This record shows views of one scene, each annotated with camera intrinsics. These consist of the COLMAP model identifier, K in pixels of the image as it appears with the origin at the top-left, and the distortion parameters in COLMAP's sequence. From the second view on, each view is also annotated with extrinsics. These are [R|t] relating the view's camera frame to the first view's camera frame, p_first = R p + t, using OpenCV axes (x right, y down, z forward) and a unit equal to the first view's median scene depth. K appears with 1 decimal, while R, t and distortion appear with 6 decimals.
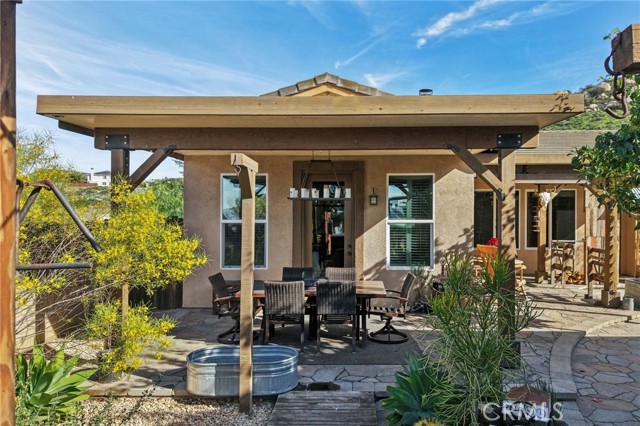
lens RADIAL K [[396.4, 0, 320.0], [0, 396.4, 213.0], [0, 0, 1]] dist [-0.067095, 0.000809]
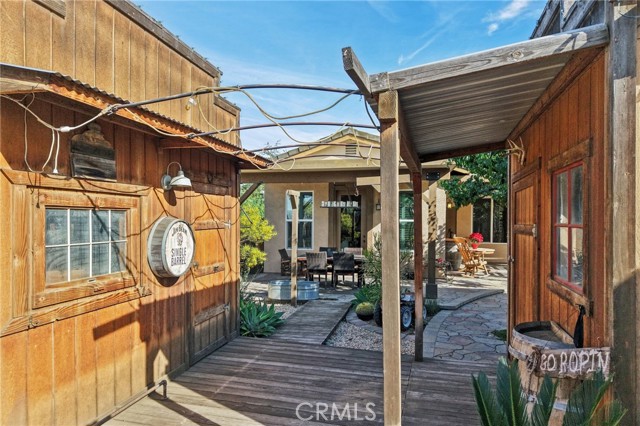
lens RADIAL K [[431.6, 0, 320.0], [0, 431.6, 213.0], [0, 0, 1]] dist [0.002777, 0.001329]
pose [[0.985563, 0.000690, -0.169306, 0.194547], [0.001134, 0.999942, 0.010674, -0.028200], [0.169304, -0.010712, 0.985506, -0.730448]]
